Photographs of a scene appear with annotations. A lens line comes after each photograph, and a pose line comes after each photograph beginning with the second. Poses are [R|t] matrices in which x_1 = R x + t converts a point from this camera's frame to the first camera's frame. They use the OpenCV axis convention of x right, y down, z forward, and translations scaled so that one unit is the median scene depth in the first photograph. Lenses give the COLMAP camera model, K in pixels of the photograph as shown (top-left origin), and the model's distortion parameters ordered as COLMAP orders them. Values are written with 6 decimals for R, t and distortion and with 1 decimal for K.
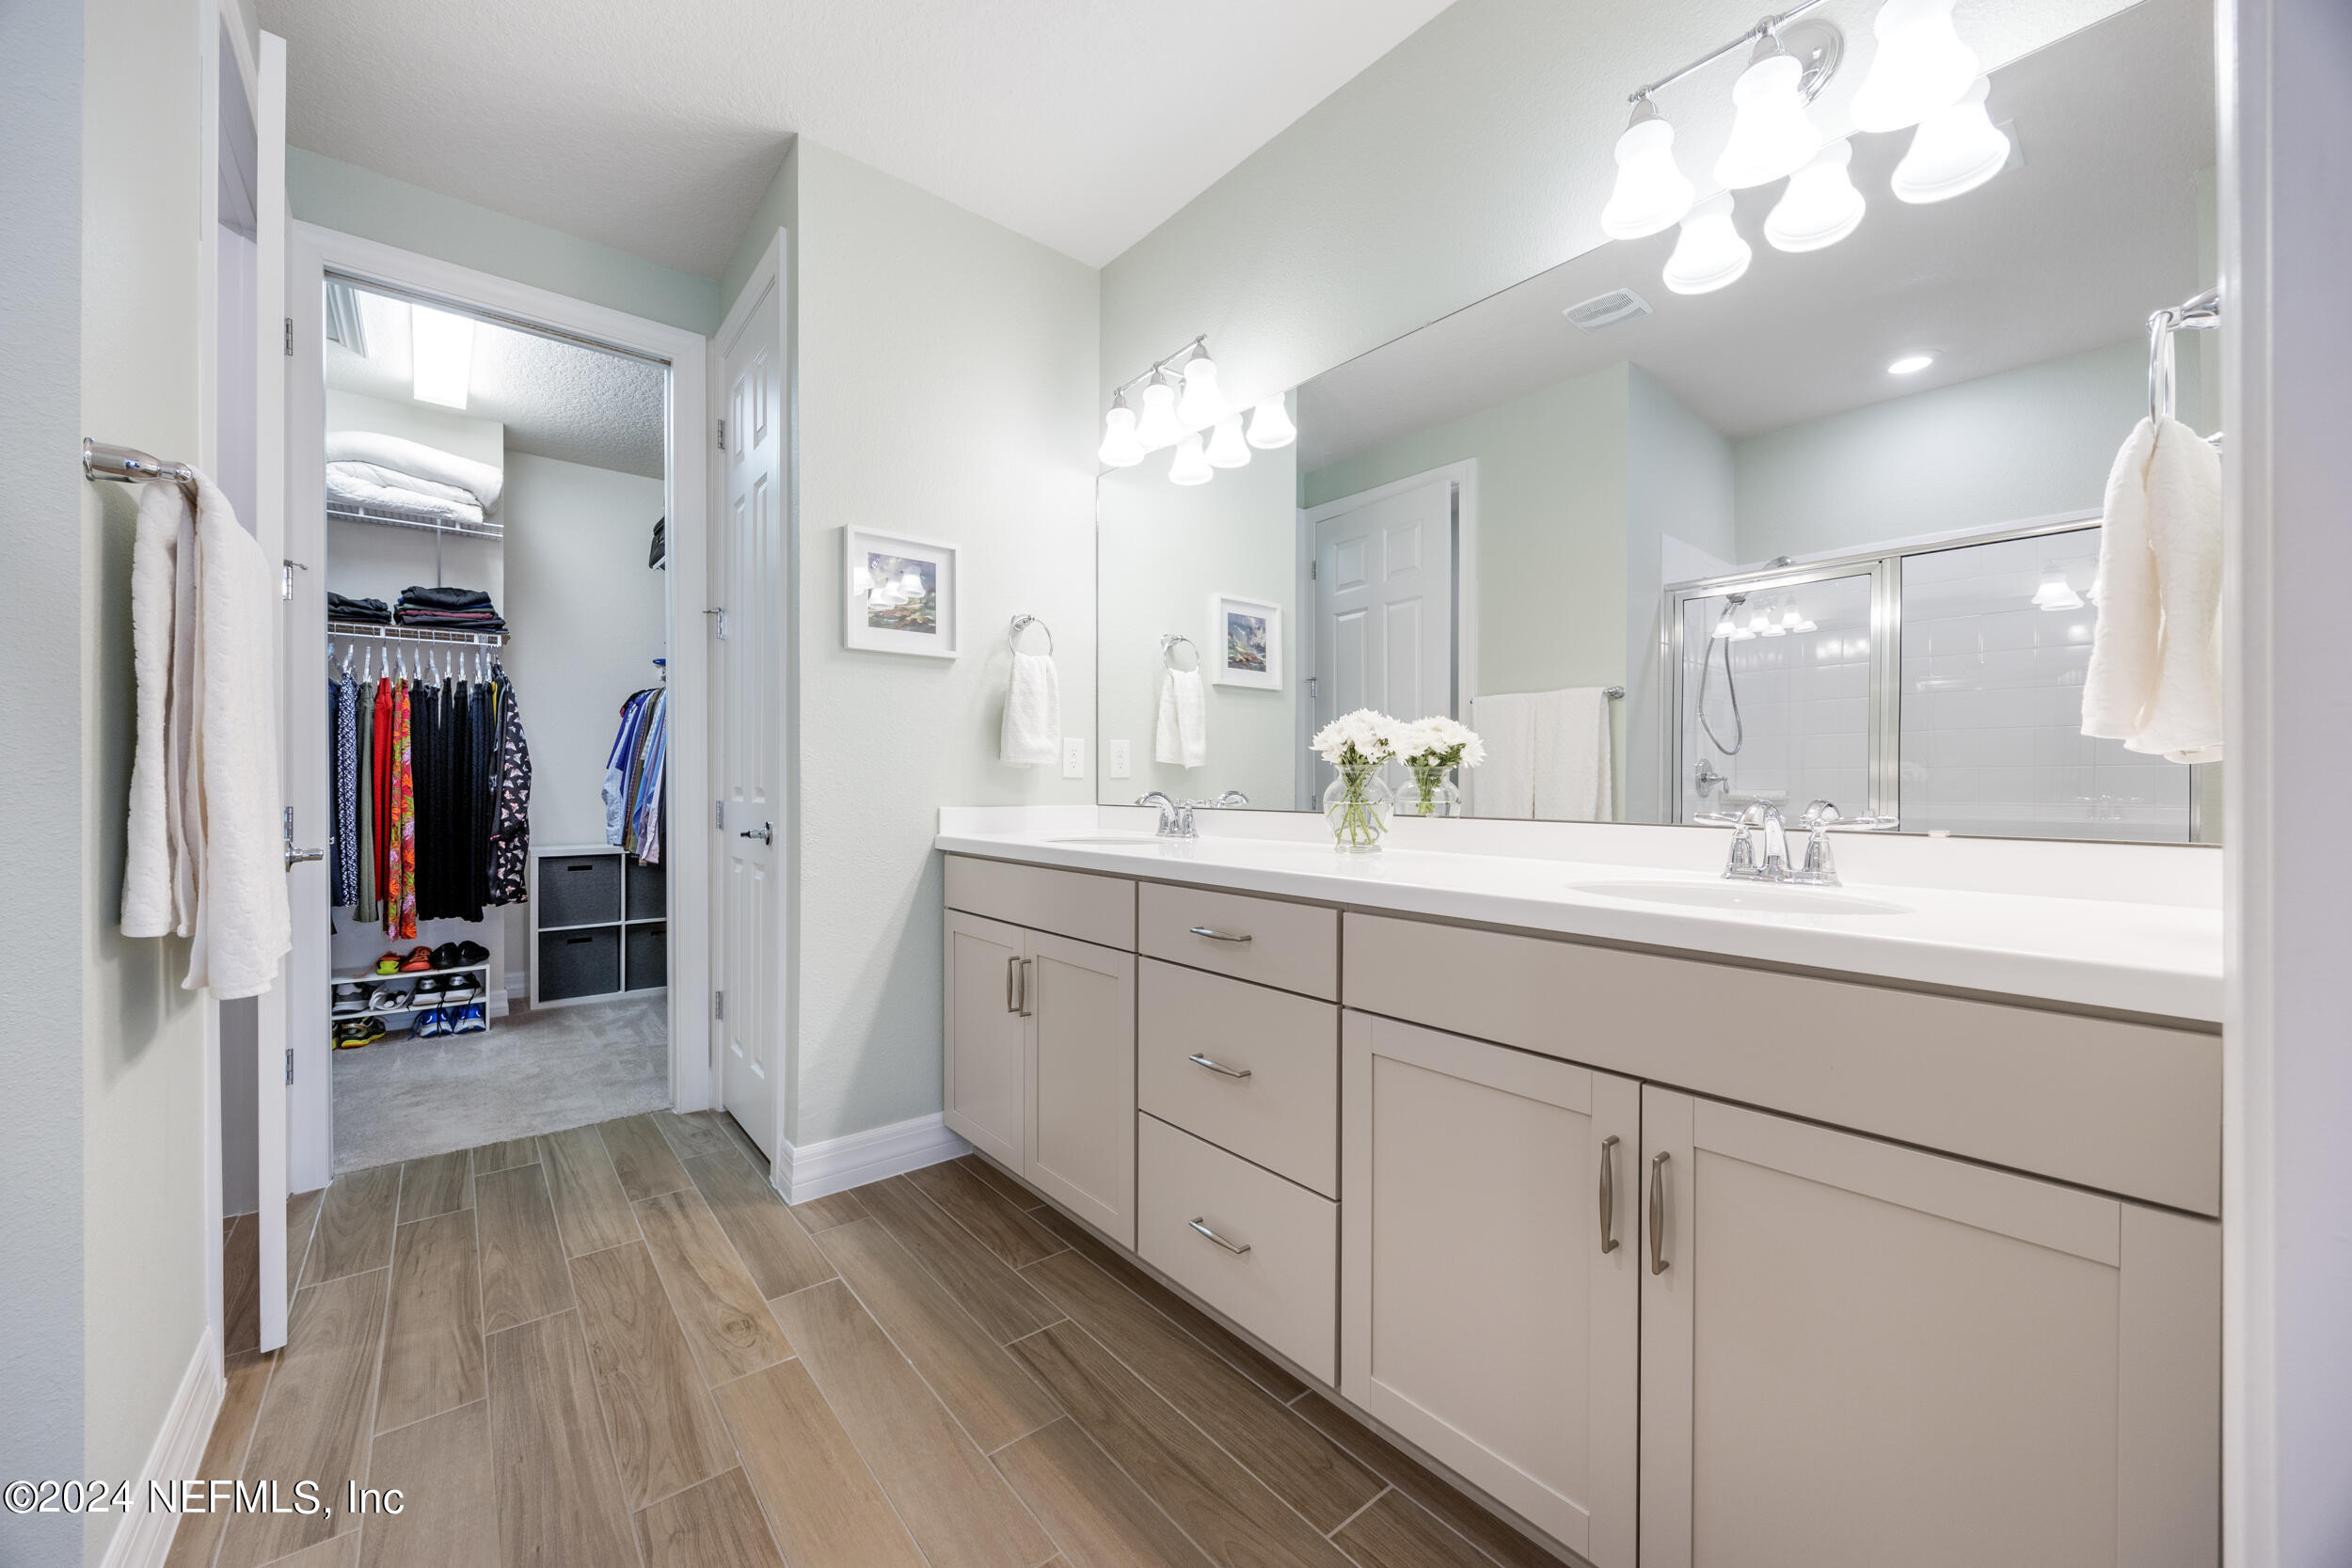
lens RADIAL K [[889.5, 0, 1171.5], [0, 889.5, 779.1], [0, 0, 1]] dist [-0.001626, -0.000213]
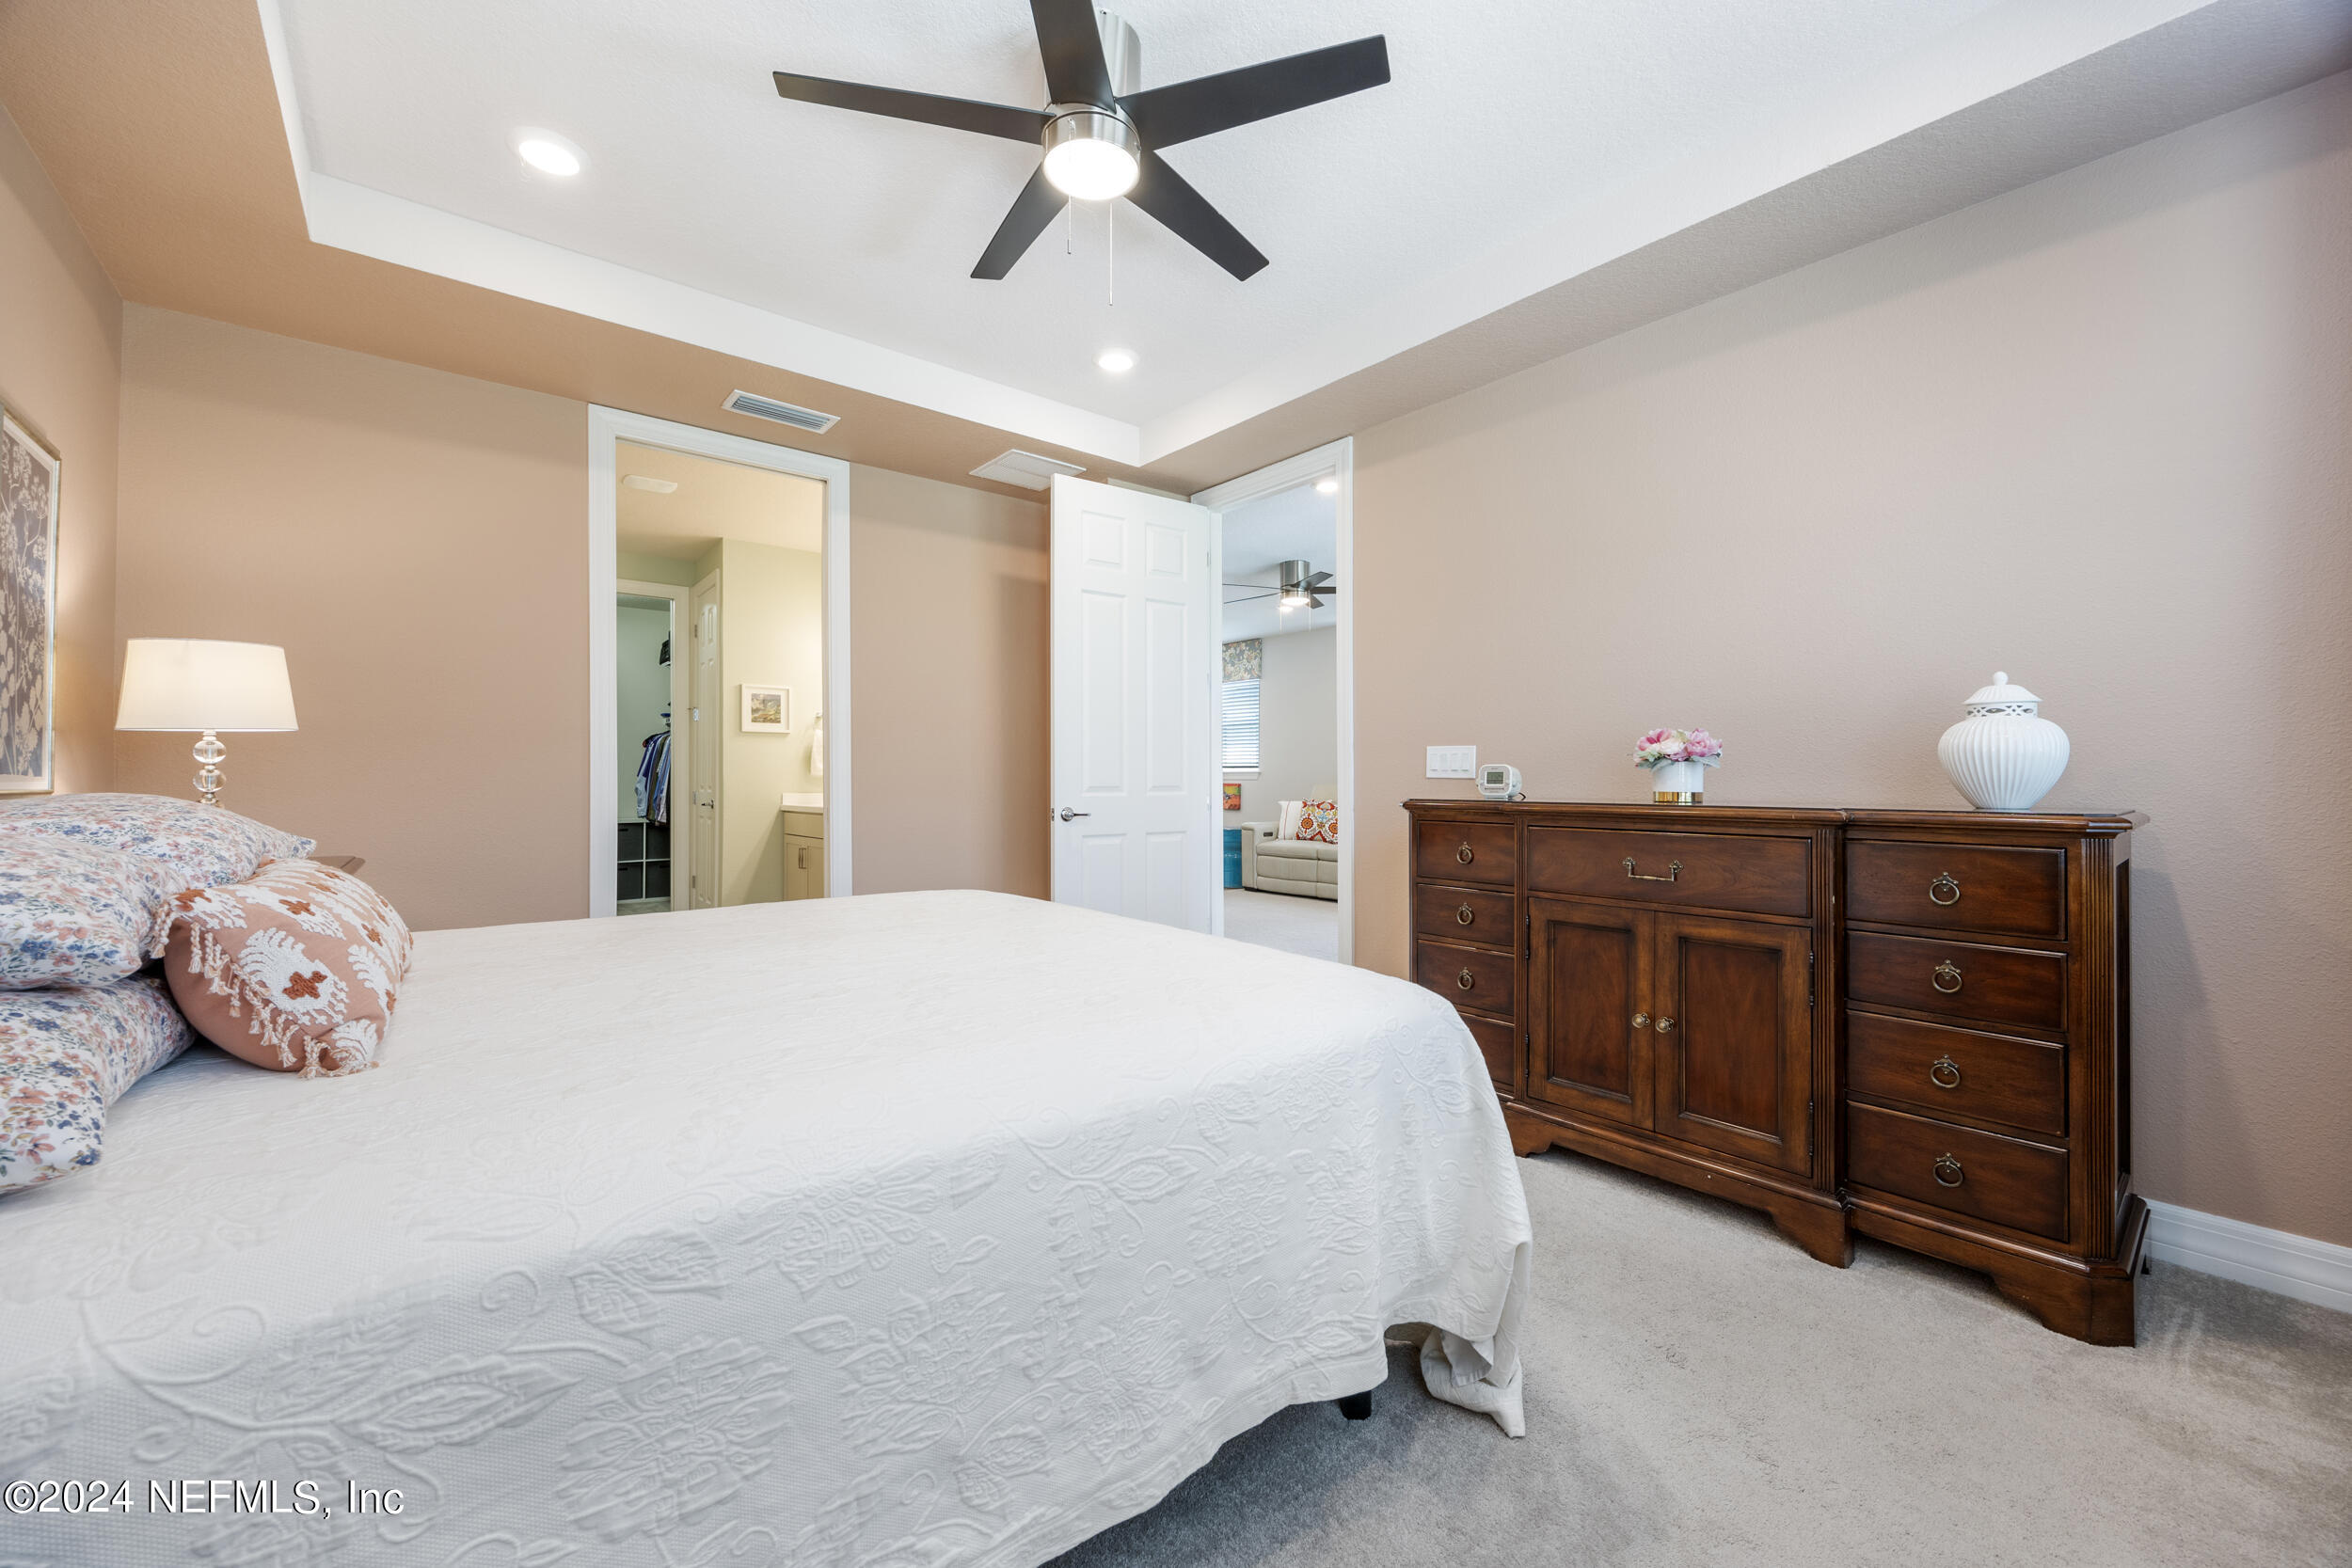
lens RADIAL K [[889.5, 0, 1184.8], [0, 889.5, 782.1], [0, 0, 1]] dist [-0.001626, -0.000213]
pose [[0.999944, 0.000142, 0.010606, 0.549859], [-0.000136, 1.000000, -0.000546, 0.001383], [-0.010606, 0.000545, 0.999944, -0.977657]]
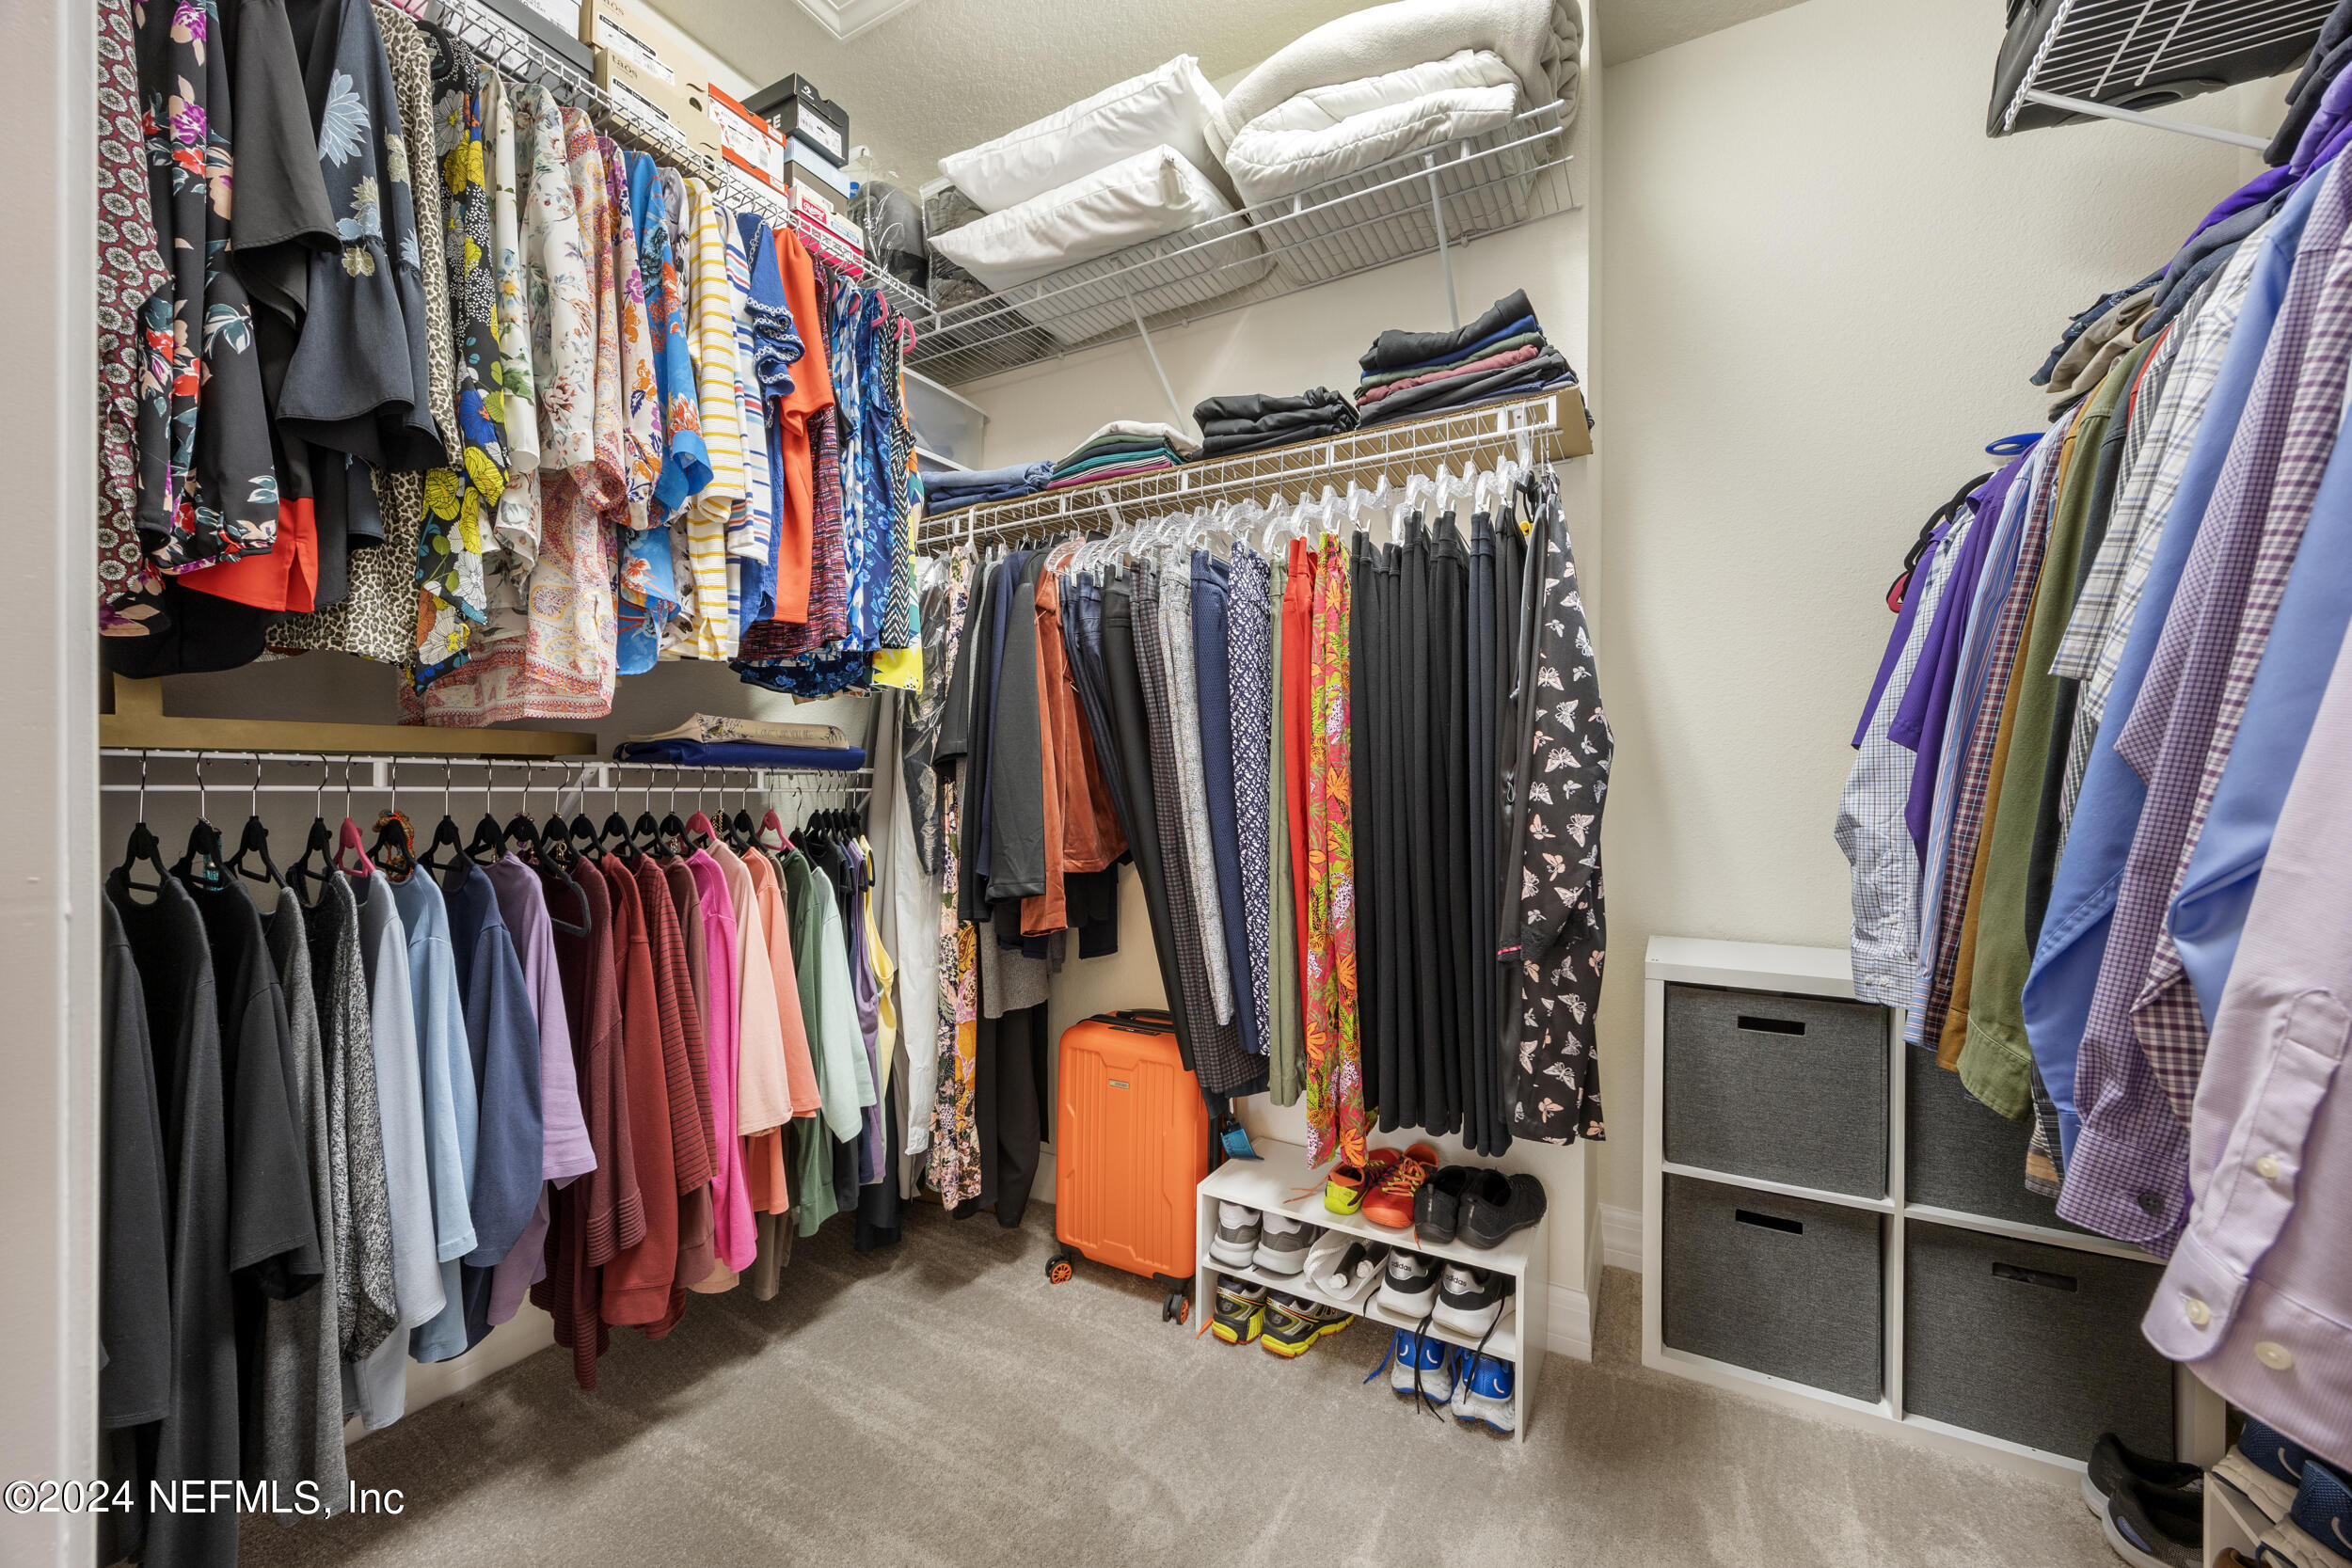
lens RADIAL K [[889.5, 0, 1182.0], [0, 889.5, 796.2], [0, 0, 1]] dist [-0.001626, -0.000213]
pose [[0.368105, 0.010352, -0.929726, -0.482581], [-0.000101, 0.999938, 0.011094, 0.002475], [0.929784, -0.003989, 0.368084, 0.744669]]
